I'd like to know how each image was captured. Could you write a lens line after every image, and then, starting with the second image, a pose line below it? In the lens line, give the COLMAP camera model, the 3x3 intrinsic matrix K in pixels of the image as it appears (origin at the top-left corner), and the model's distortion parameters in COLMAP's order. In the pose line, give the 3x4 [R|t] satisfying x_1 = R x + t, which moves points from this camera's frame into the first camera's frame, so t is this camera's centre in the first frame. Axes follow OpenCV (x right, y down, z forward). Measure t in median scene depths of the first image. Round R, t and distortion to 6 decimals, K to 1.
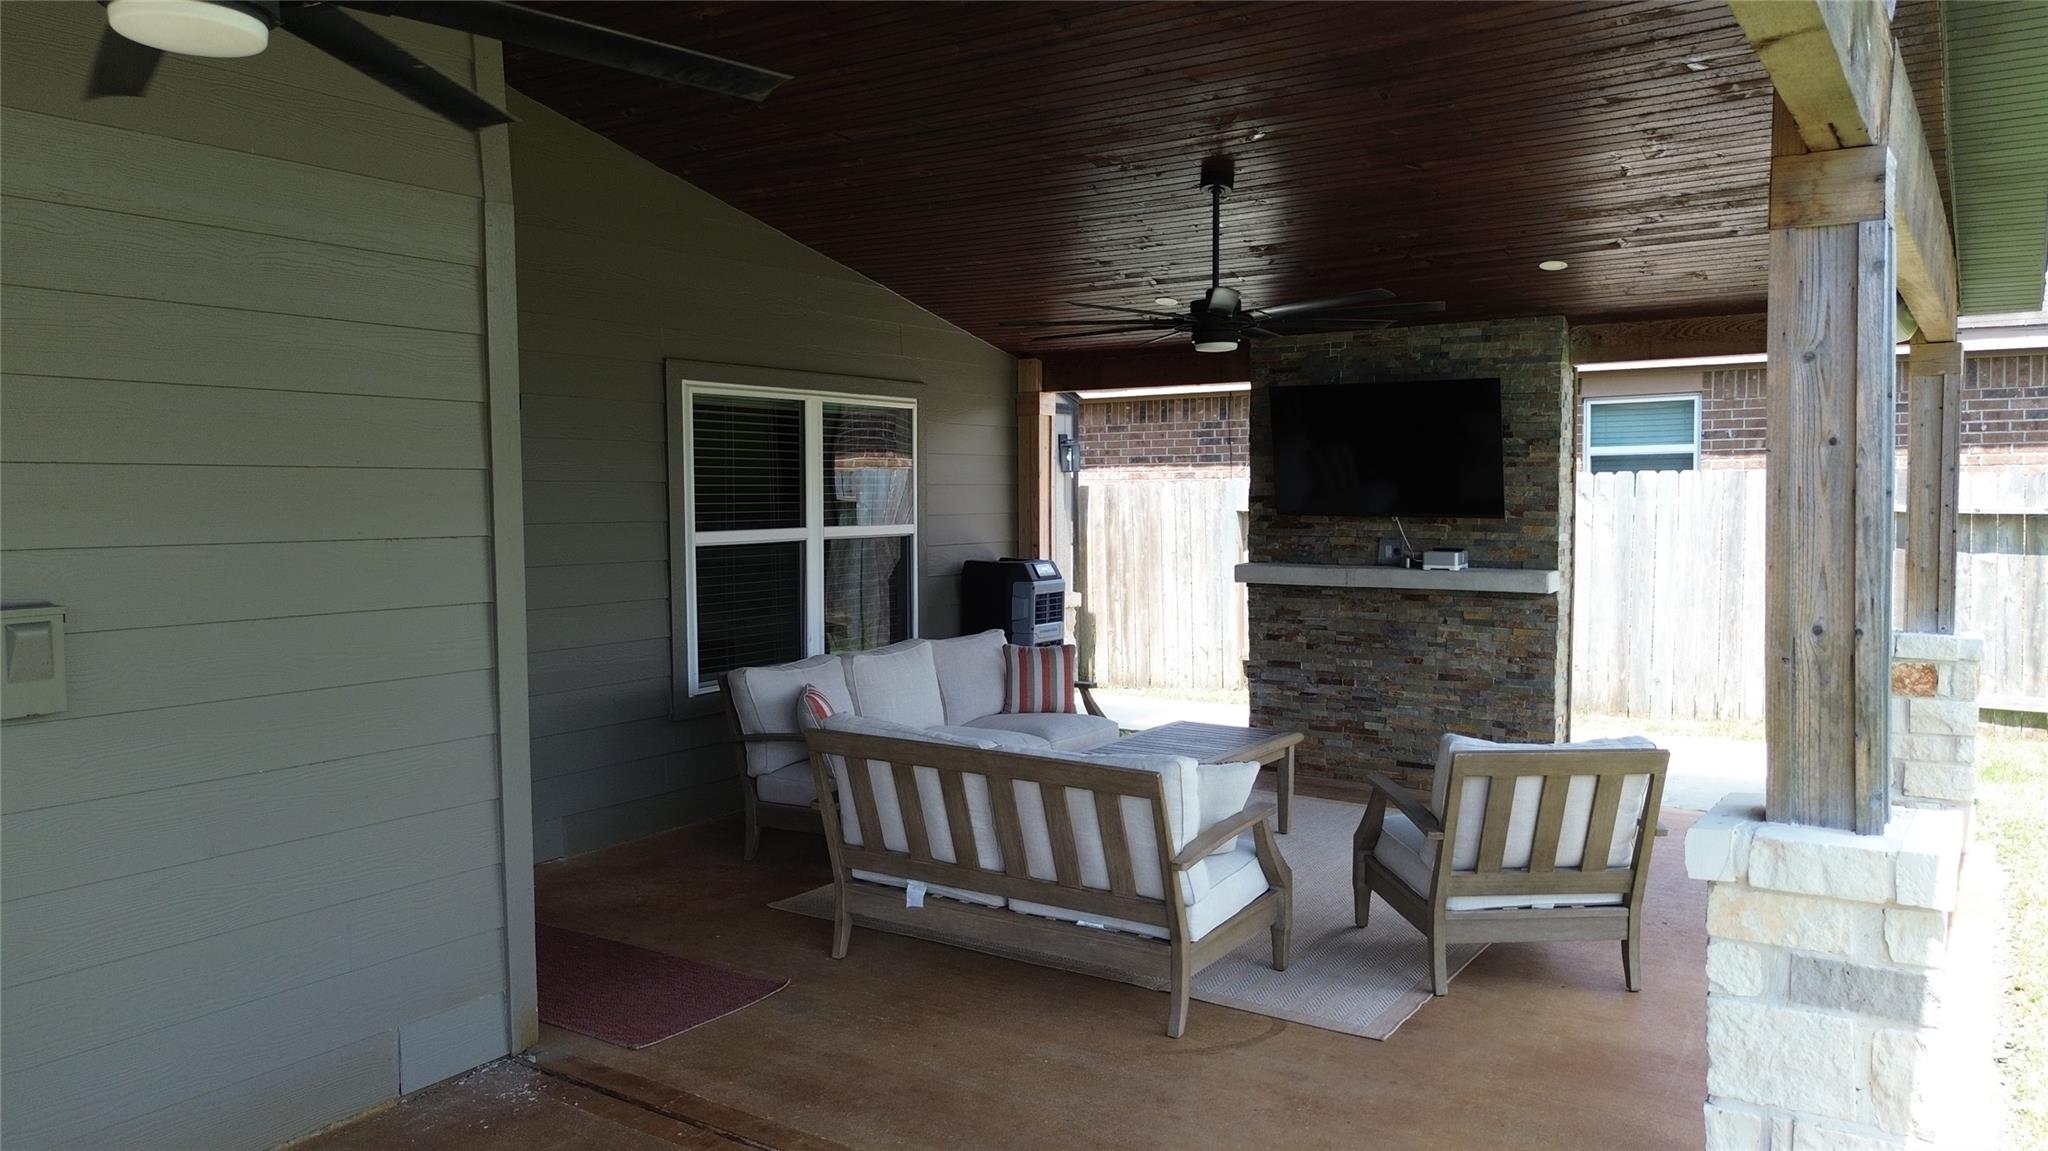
lens RADIAL K [[1468.4, 0, 1025.9], [0, 1468.4, 562.5], [0, 0, 1]] dist [0.050277, -0.038279]
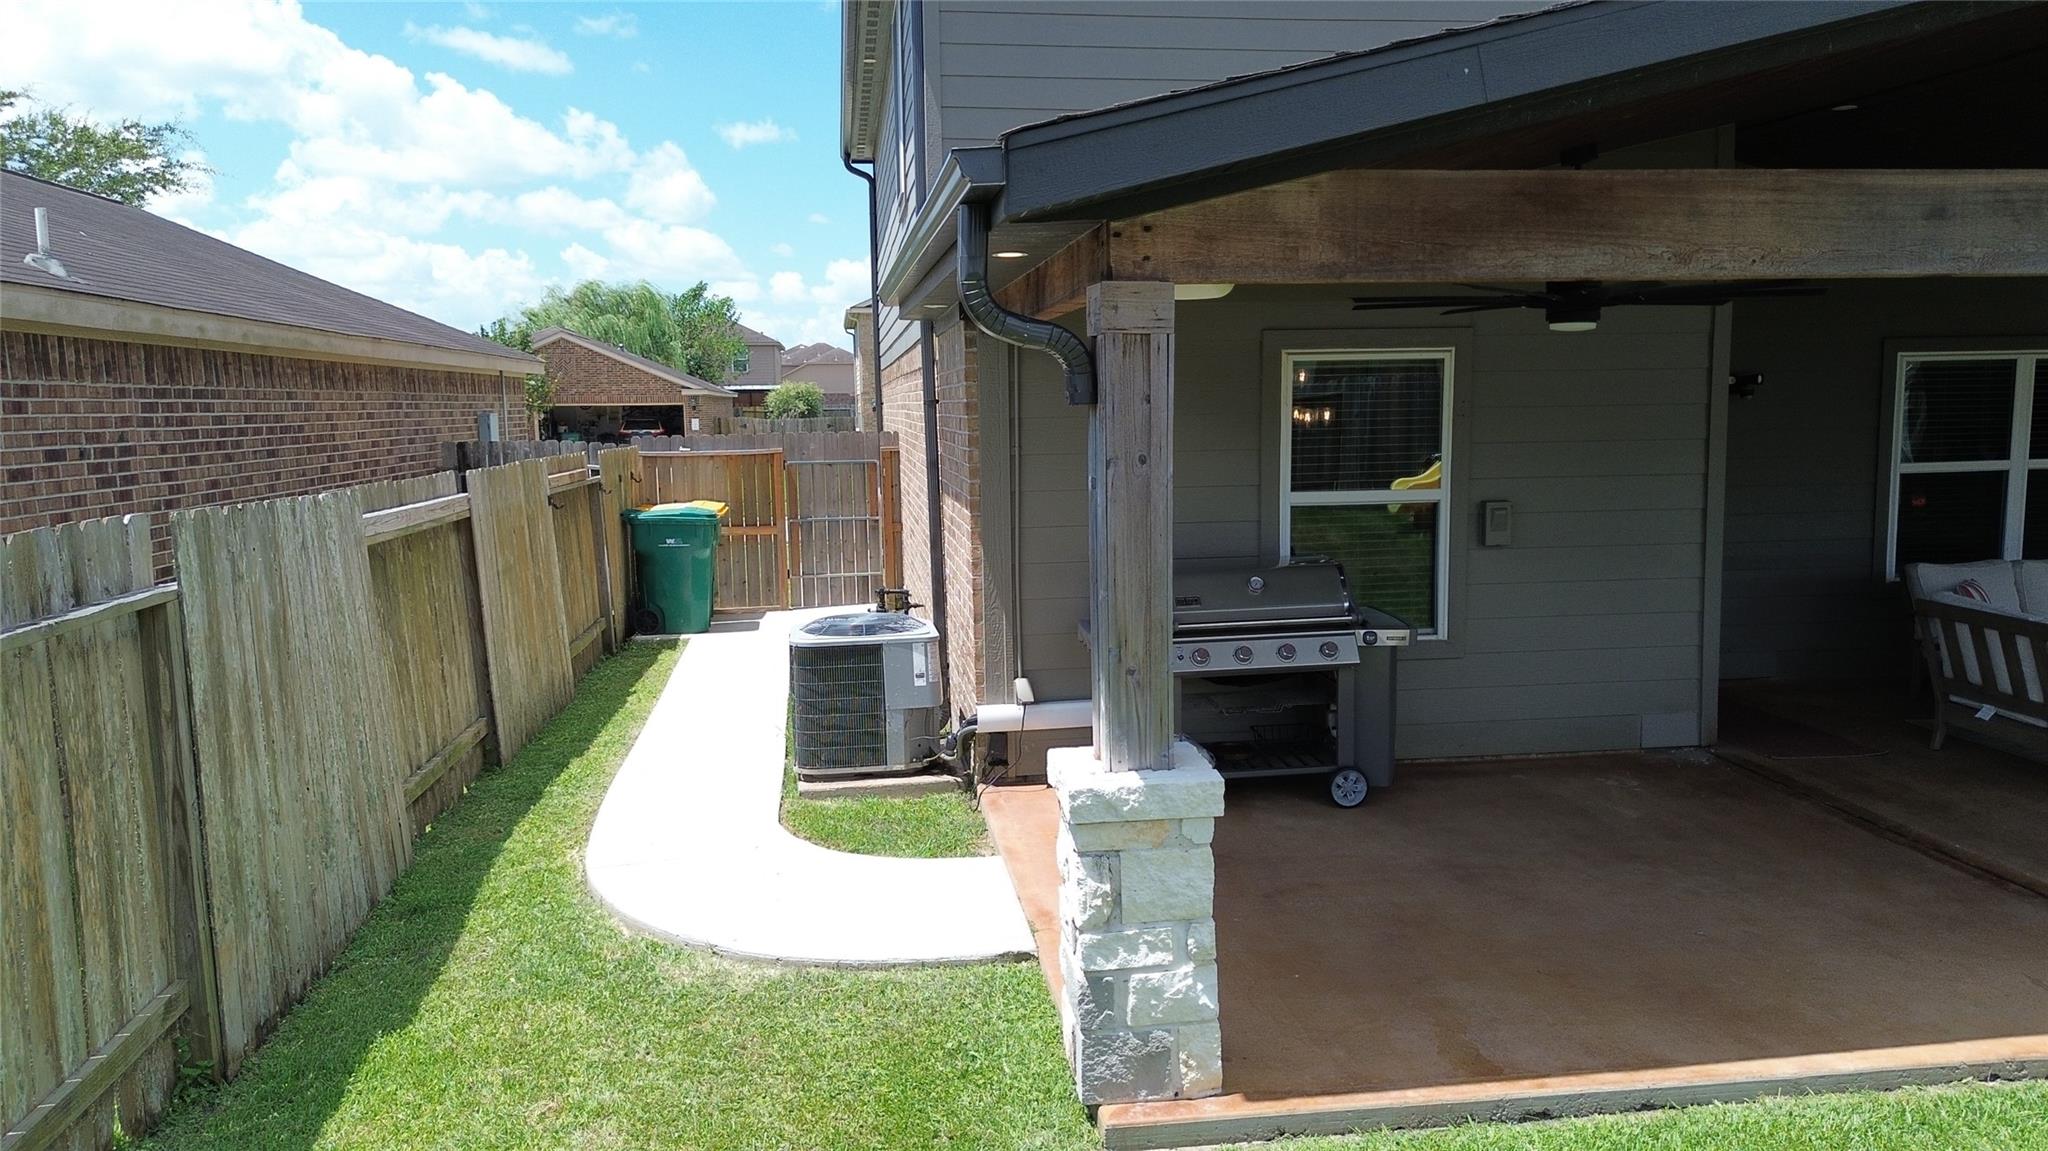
lens RADIAL K [[1468.4, 0, 1022.7], [0, 1468.4, 573.7], [0, 0, 1]] dist [0.050277, -0.038279]
pose [[0.654702, 0.084938, -0.751099, 0.420295], [-0.024285, 0.995517, 0.091410, -0.036272], [0.755497, -0.041605, 0.653830, -0.763495]]
